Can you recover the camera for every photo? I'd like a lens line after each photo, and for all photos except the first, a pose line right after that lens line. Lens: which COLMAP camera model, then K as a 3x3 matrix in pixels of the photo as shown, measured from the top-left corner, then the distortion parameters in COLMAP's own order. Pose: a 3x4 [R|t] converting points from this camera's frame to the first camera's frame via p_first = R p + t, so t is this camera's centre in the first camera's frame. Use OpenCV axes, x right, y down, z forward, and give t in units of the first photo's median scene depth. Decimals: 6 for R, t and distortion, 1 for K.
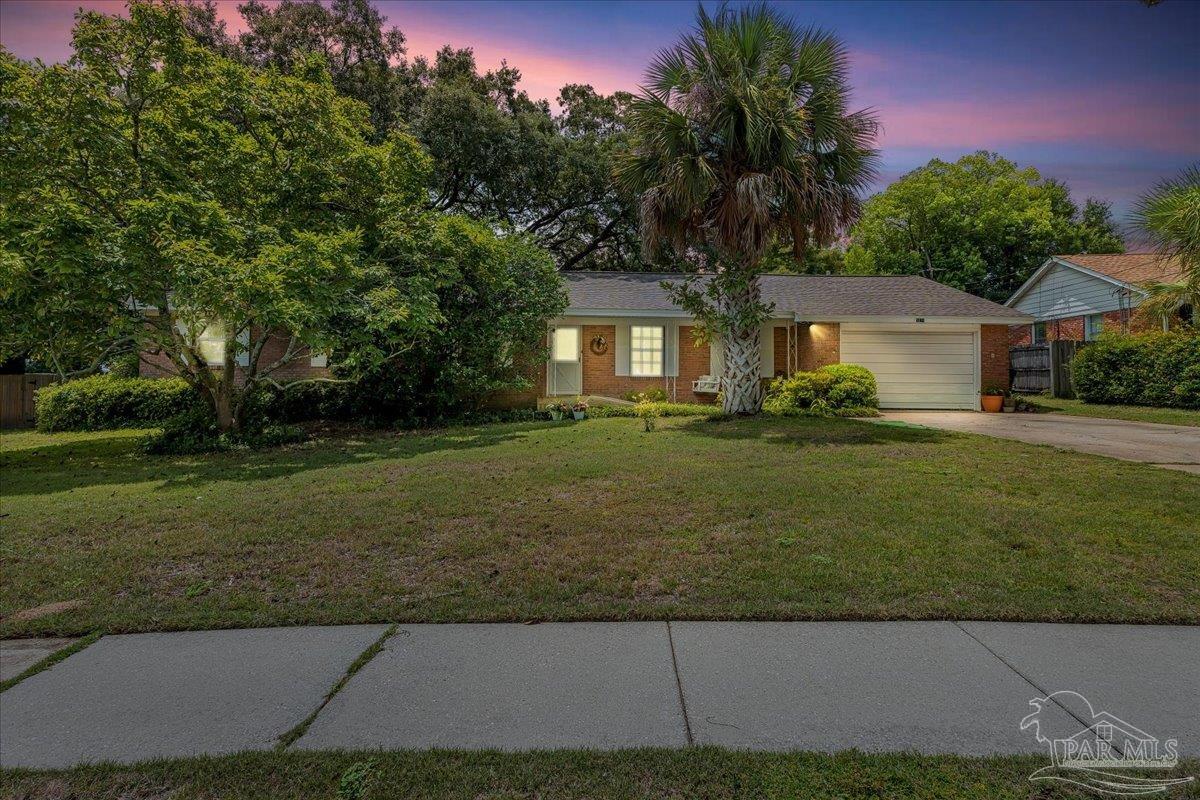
lens RADIAL K [[531.7, 0, 595.5], [0, 531.7, 377.1], [0, 0, 1]] dist [-0.001667, -0.000218]
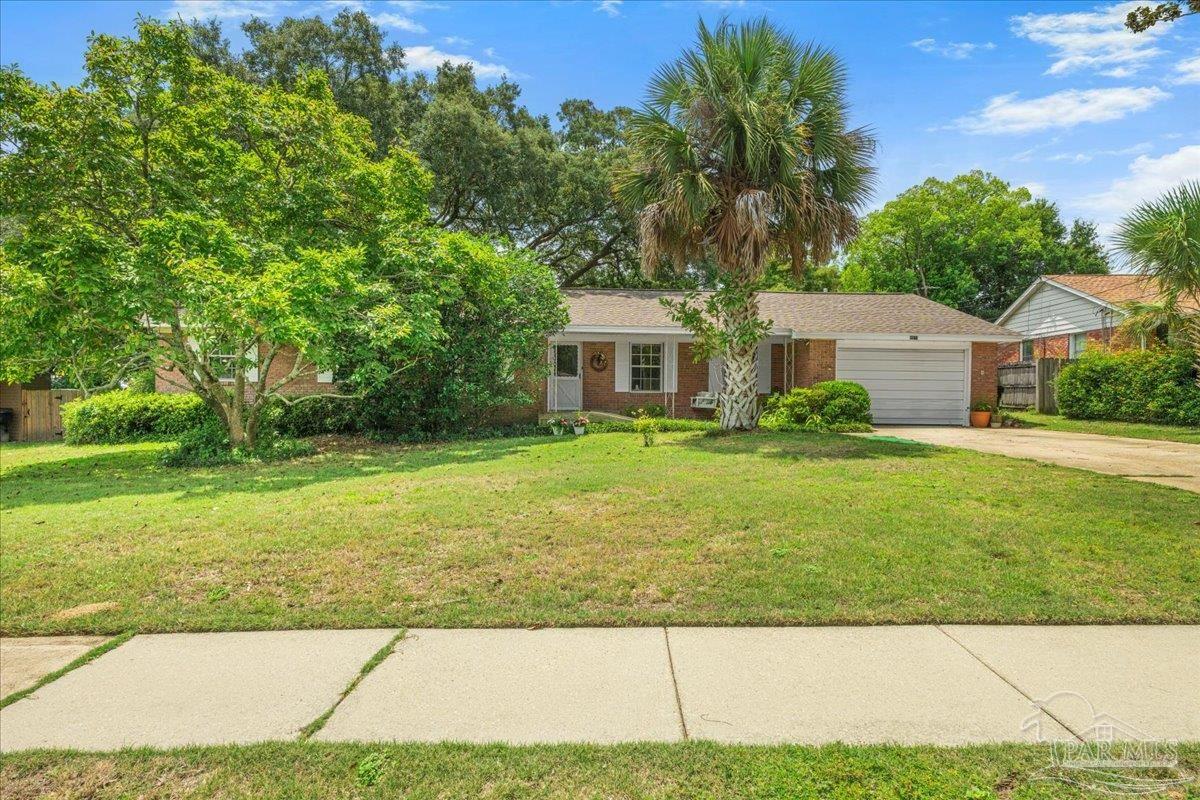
lens RADIAL K [[530.4, 0, 600.0], [0, 530.4, 400.0], [0, 0, 1]] dist [-0.003098, -0.000666]
pose [[0.999958, 0.001188, 0.009126, -0.001022], [-0.001310, 0.999909, 0.013419, -0.000221], [-0.009109, -0.013430, 0.999868, -0.020750]]
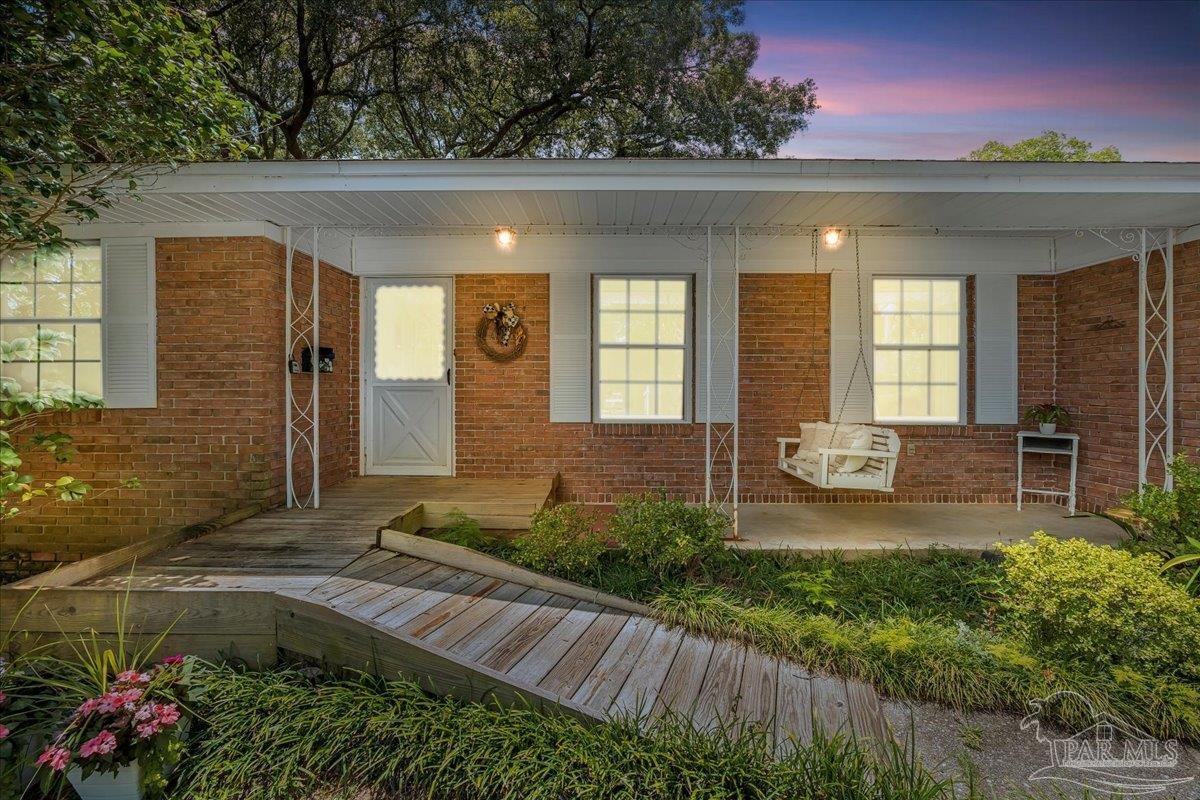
lens RADIAL K [[539.7, 0, 594.8], [0, 539.7, 387.2], [0, 0, 1]] dist [-0.024684, 0.006152]
pose [[0.999919, -0.009774, -0.008193, 0.130168], [0.009858, 0.999899, 0.010245, -0.052698], [0.008092, -0.010325, 0.999914, 1.237030]]
